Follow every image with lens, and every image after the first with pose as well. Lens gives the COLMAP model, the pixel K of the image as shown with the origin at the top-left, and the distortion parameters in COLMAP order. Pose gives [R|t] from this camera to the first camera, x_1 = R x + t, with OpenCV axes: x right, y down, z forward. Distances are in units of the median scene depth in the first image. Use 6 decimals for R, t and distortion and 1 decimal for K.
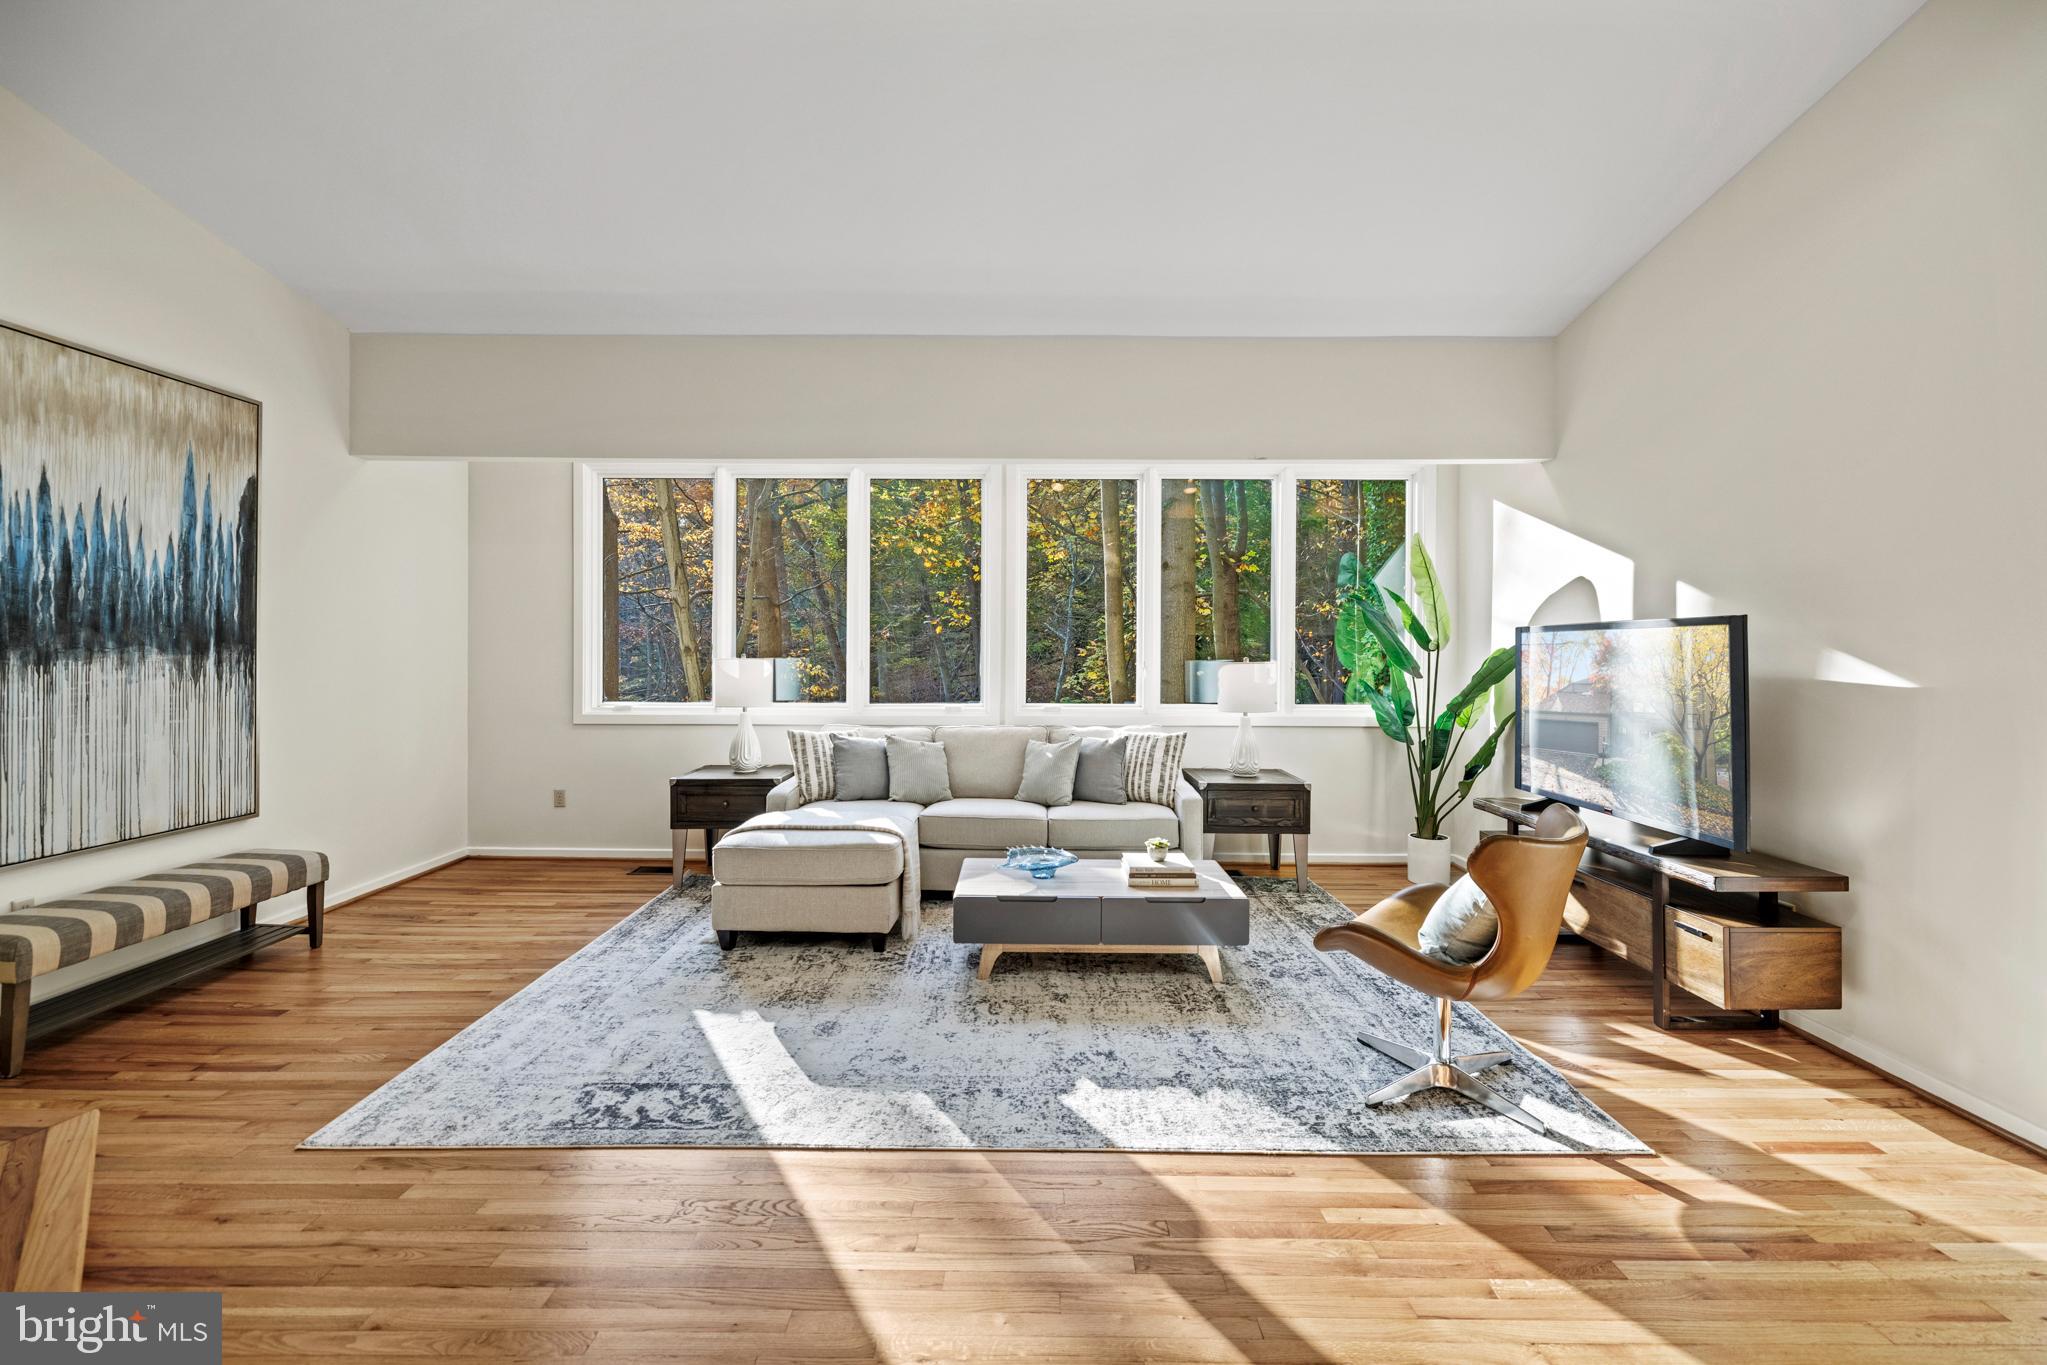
lens RADIAL K [[878.8, 0, 1031.0], [0, 878.8, 664.5], [0, 0, 1]] dist [-0.000705, 0.000111]
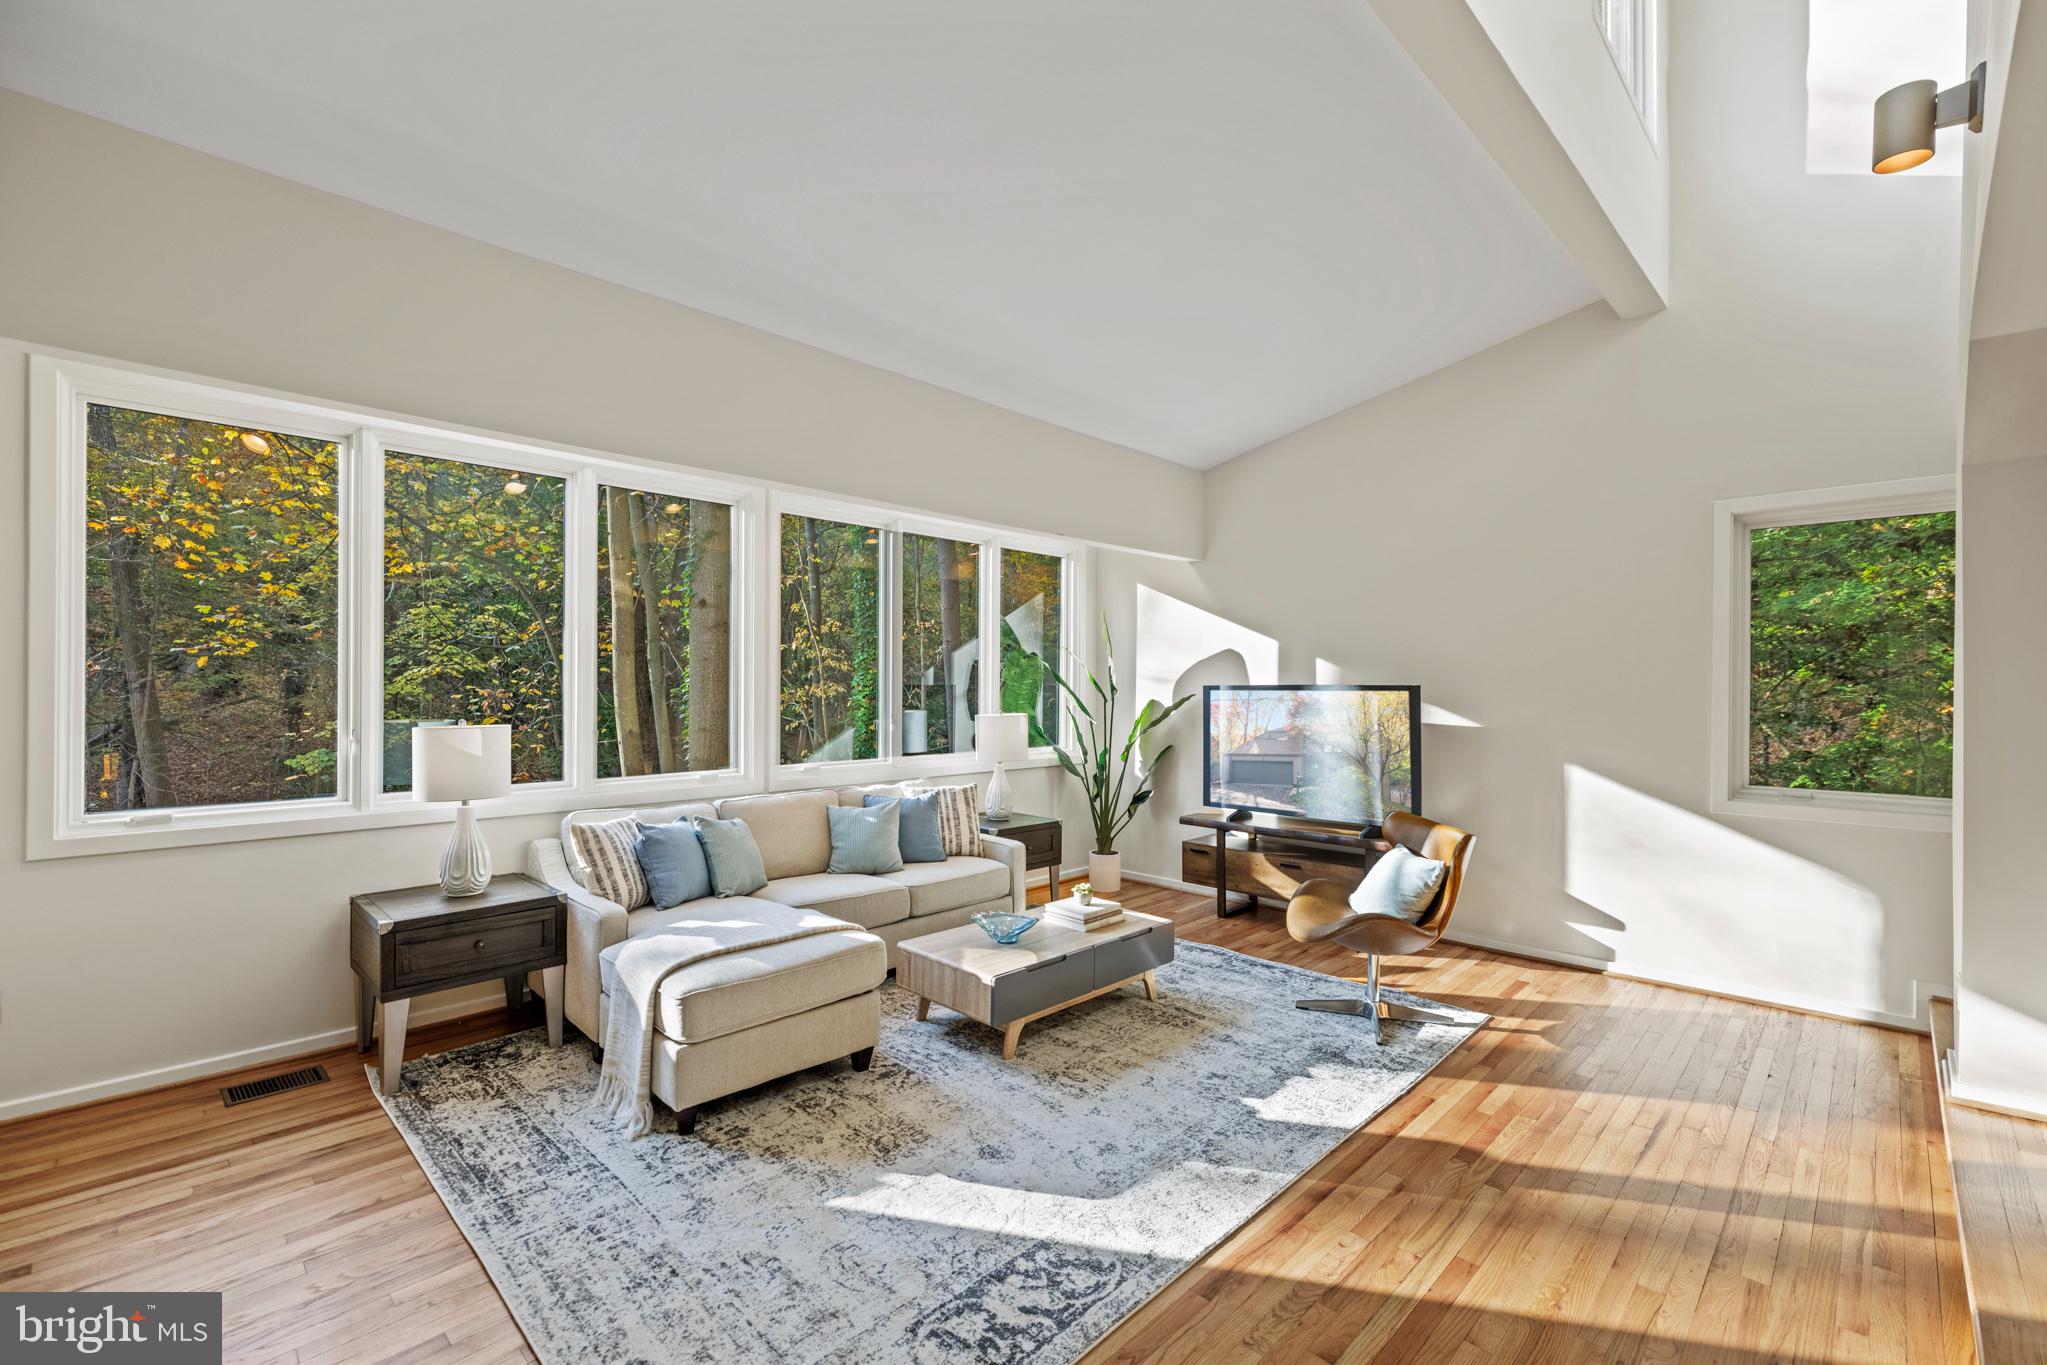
lens RADIAL K [[878.8, 0, 1031.4], [0, 878.8, 689.9], [0, 0, 1]] dist [-0.000705, 0.000111]
pose [[0.698228, -0.003773, 0.715865, -0.748359], [0.010001, 0.999940, -0.004483, -0.041010], [-0.715805, 0.010289, 0.698224, 0.319179]]
